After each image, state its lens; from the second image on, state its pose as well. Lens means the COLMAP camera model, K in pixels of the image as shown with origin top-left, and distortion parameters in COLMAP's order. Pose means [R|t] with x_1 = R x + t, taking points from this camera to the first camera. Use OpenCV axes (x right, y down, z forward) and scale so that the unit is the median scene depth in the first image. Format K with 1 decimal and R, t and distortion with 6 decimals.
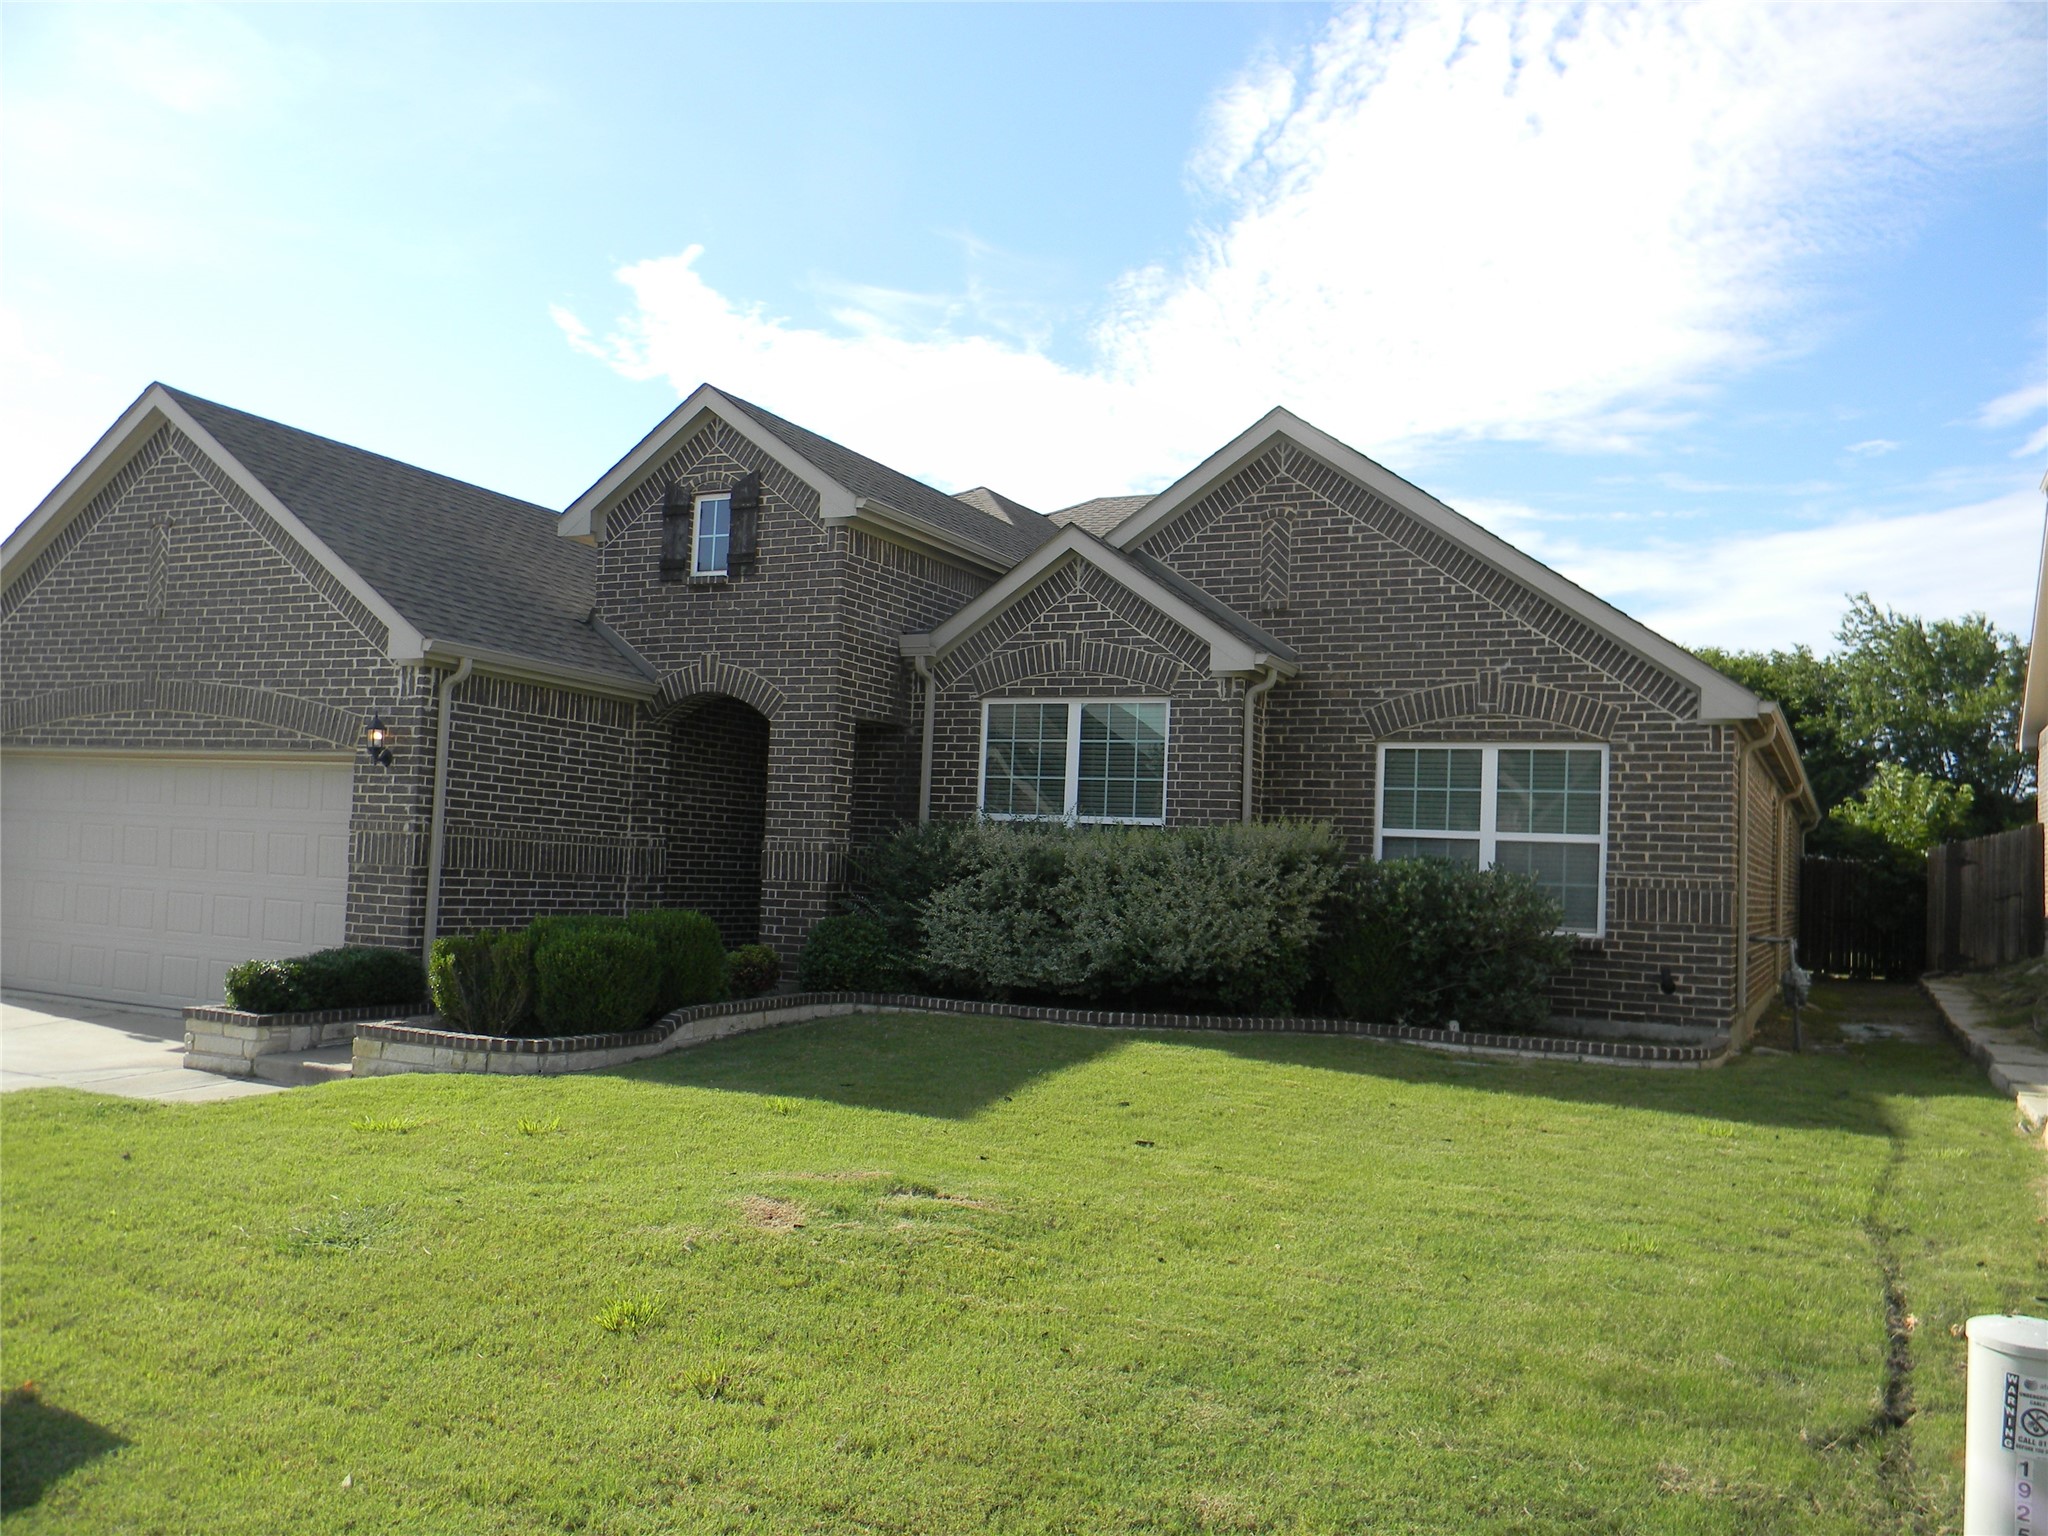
lens RADIAL K [[1655.3, 0, 926.2], [0, 1655.3, 815.8], [0, 0, 1]] dist [0.007720, 0.013623]
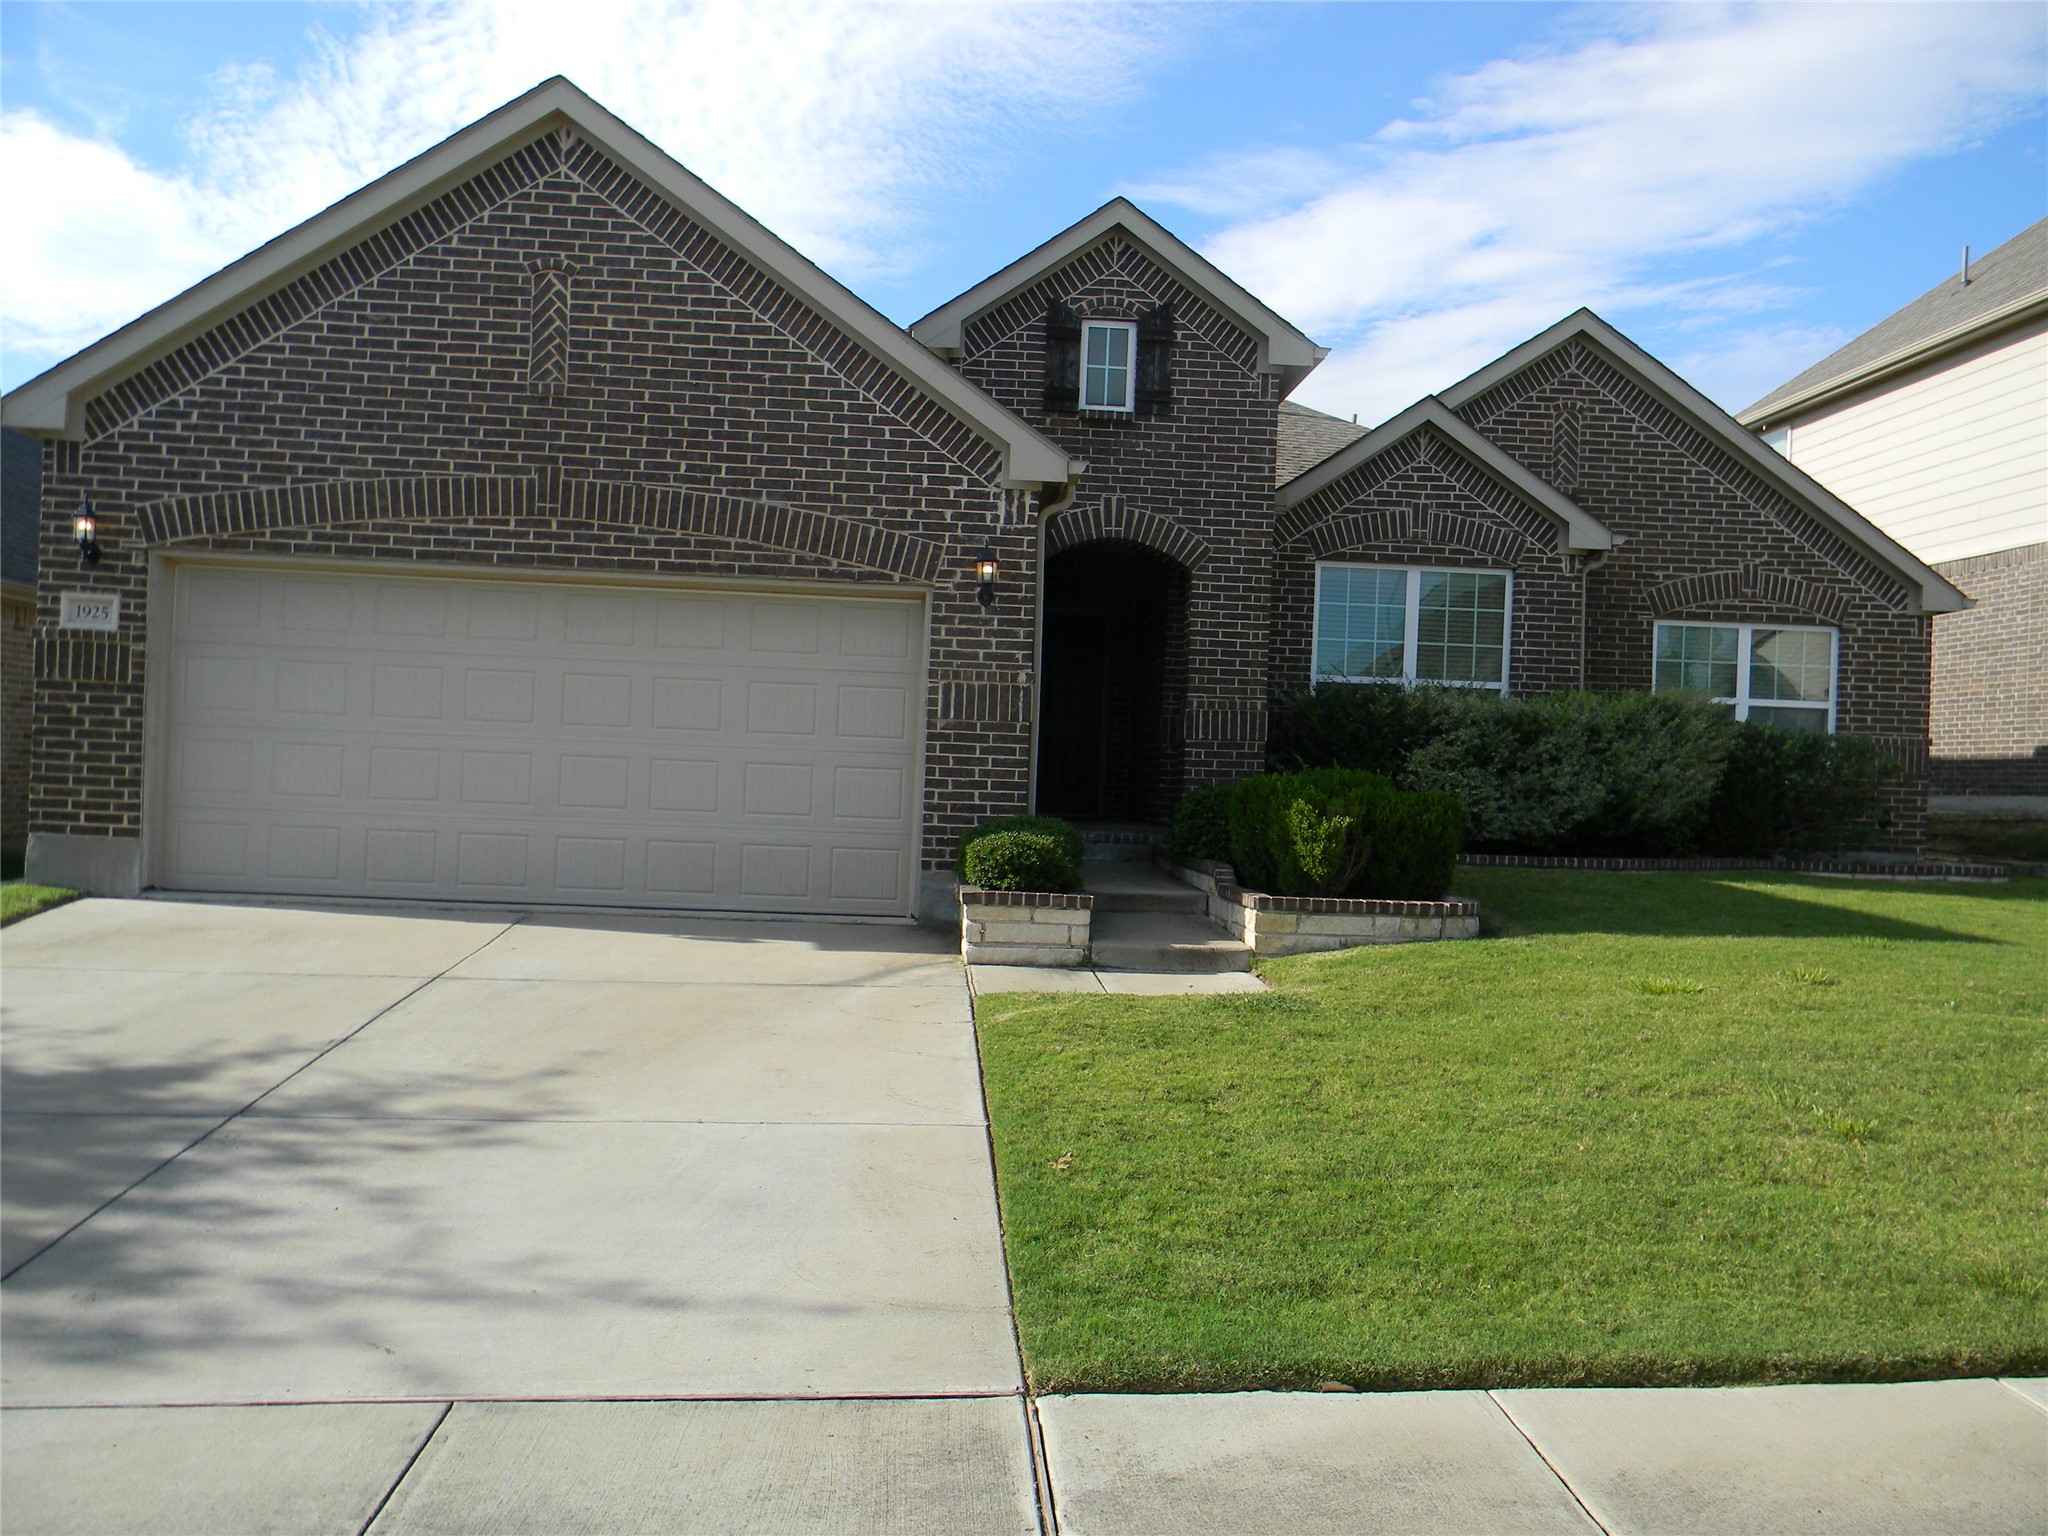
lens RADIAL K [[1655.3, 0, 982.1], [0, 1655.3, 821.8], [0, 0, 1]] dist [0.007720, 0.013623]
pose [[0.859619, -0.025523, 0.510298, -0.714136], [-0.016713, 0.996813, 0.078010, 0.013643], [-0.510663, -0.075587, 0.856452, 0.241979]]
